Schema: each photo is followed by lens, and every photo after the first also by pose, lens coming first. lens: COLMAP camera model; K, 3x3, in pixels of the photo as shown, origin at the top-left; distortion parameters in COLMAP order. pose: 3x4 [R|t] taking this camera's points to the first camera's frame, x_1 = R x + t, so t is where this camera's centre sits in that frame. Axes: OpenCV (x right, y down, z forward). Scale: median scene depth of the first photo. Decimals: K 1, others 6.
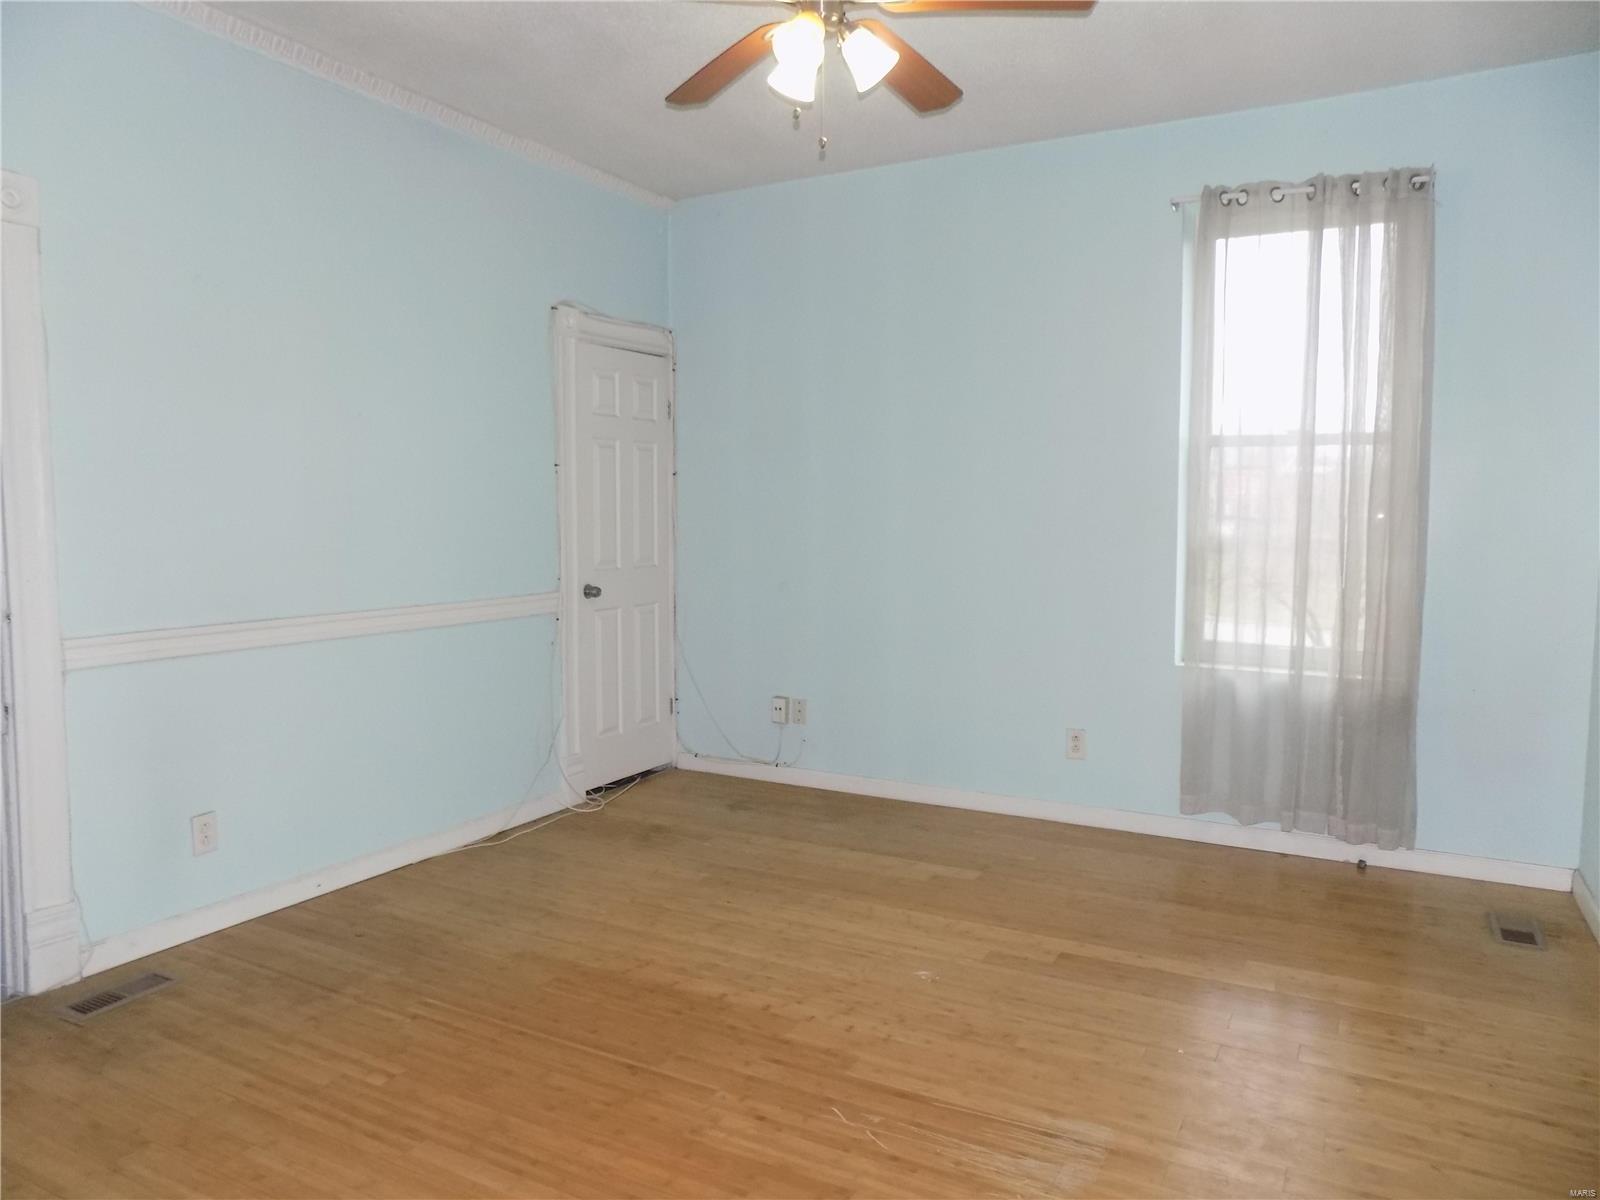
lens RADIAL K [[1111.8, 0, 800.0], [0, 1111.8, 600.0], [0, 0, 1]] dist [-0.090670, 0.105314]
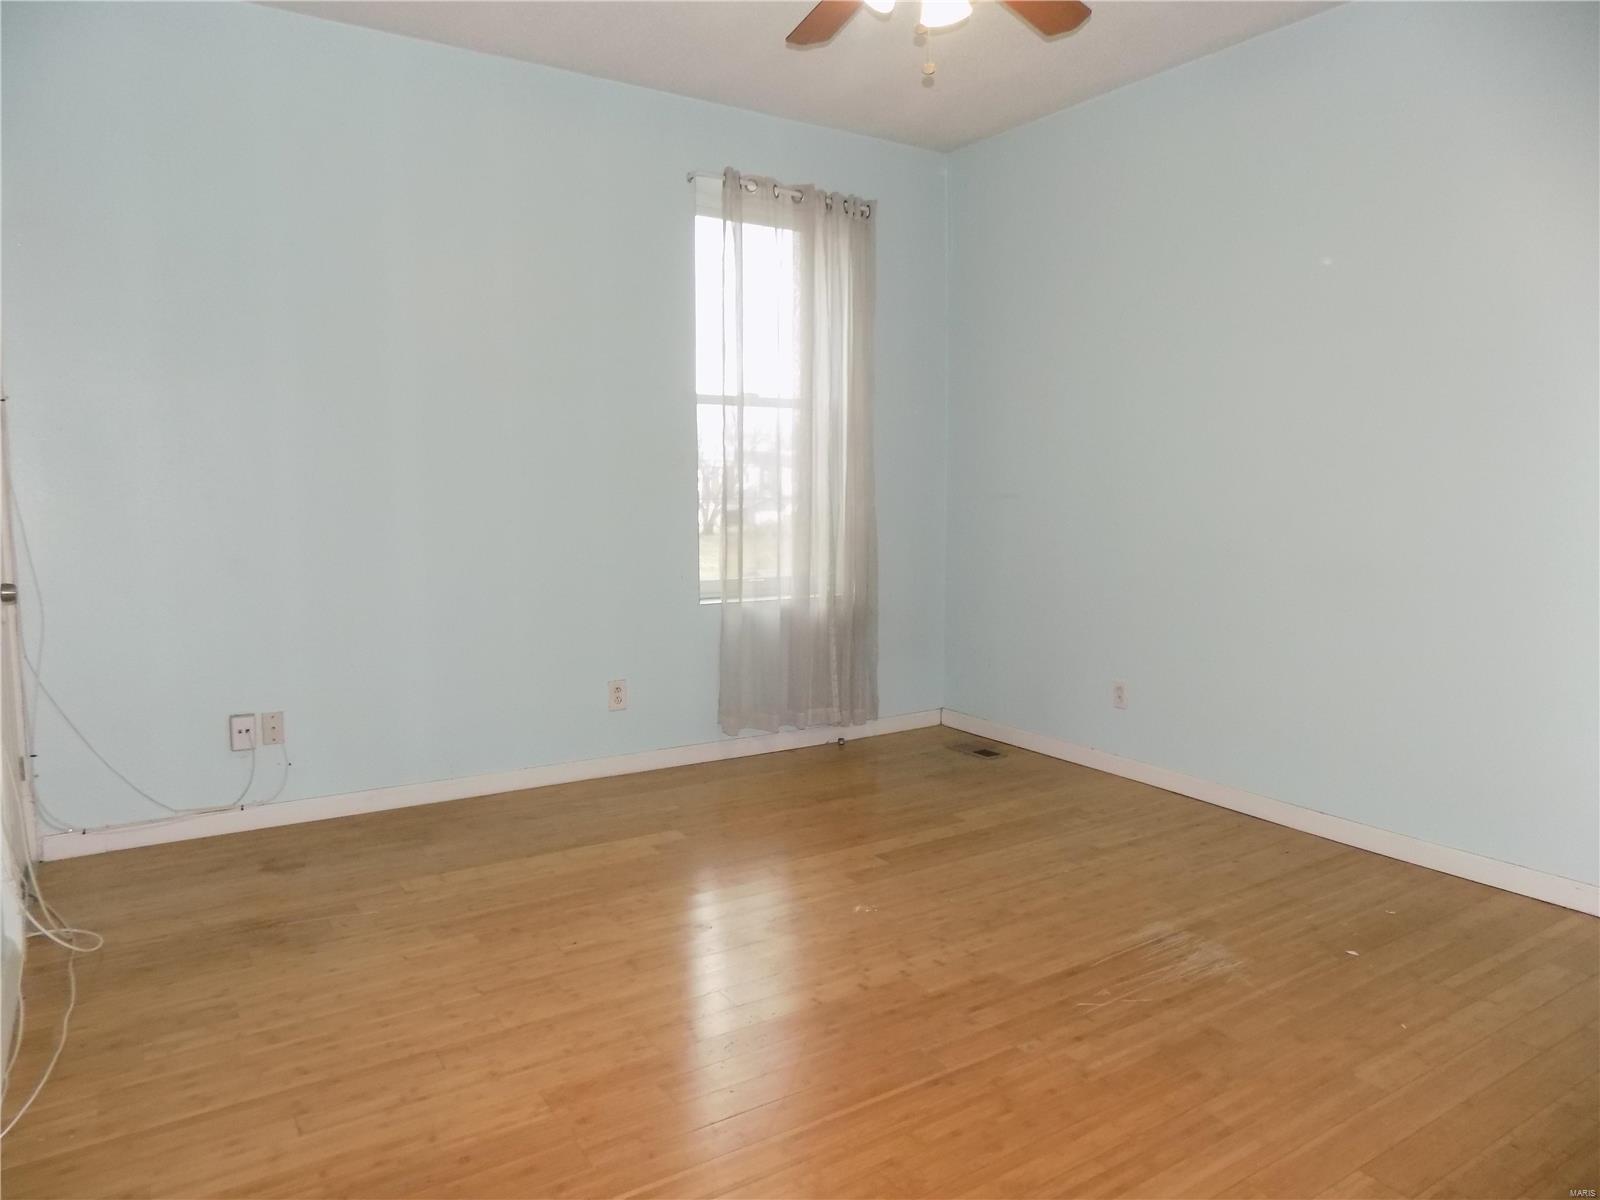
lens RADIAL K [[1080.2, 0, 800.0], [0, 1080.2, 600.0], [0, 0, 1]] dist [-0.085074, 0.085626]
pose [[0.470634, -0.099904, 0.876655, -0.599807], [0.071492, 0.994620, 0.074967, -0.019874], [-0.879428, 0.027391, 0.475244, 0.445748]]
